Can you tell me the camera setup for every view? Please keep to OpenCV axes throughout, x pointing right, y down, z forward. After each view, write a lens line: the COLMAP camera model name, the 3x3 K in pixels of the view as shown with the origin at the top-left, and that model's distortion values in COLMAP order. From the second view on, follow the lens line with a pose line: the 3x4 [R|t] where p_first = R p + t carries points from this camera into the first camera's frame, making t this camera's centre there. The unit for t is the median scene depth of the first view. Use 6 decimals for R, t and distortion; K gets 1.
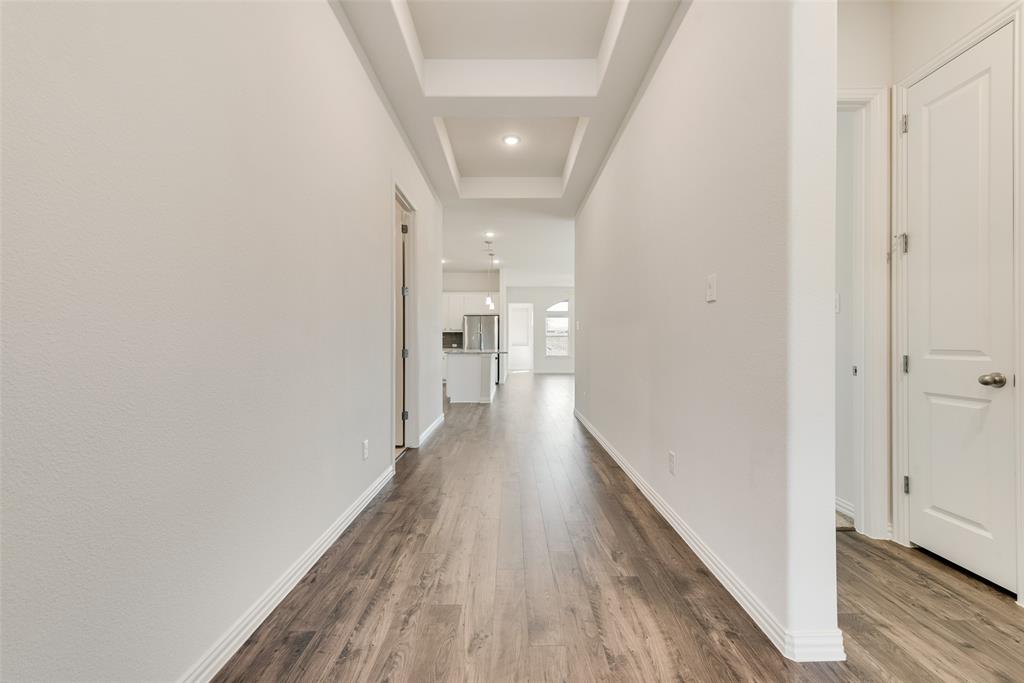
lens RADIAL K [[387.4, 0, 512.9], [0, 387.4, 341.8], [0, 0, 1]] dist [-0.000139, -0.000163]
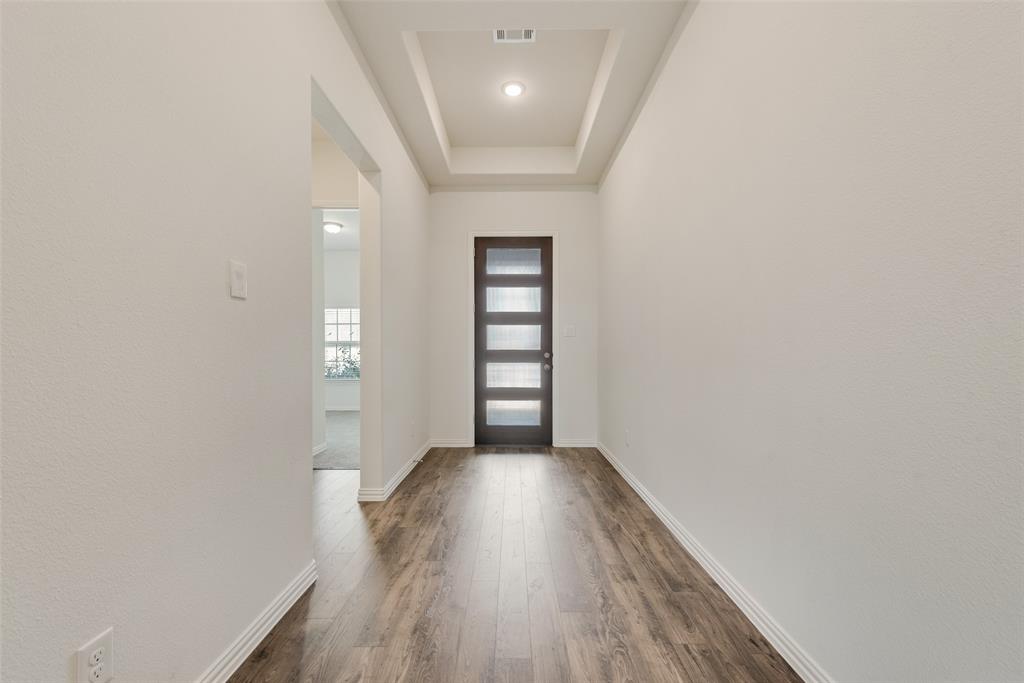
lens RADIAL K [[387.4, 0, 513.3], [0, 387.4, 348.7], [0, 0, 1]] dist [-0.000139, -0.000163]
pose [[-0.999999, -0.000419, -0.001655, -0.004047], [-0.000407, 0.999974, -0.007218, -0.002969], [0.001658, -0.007217, -0.999973, 2.058696]]
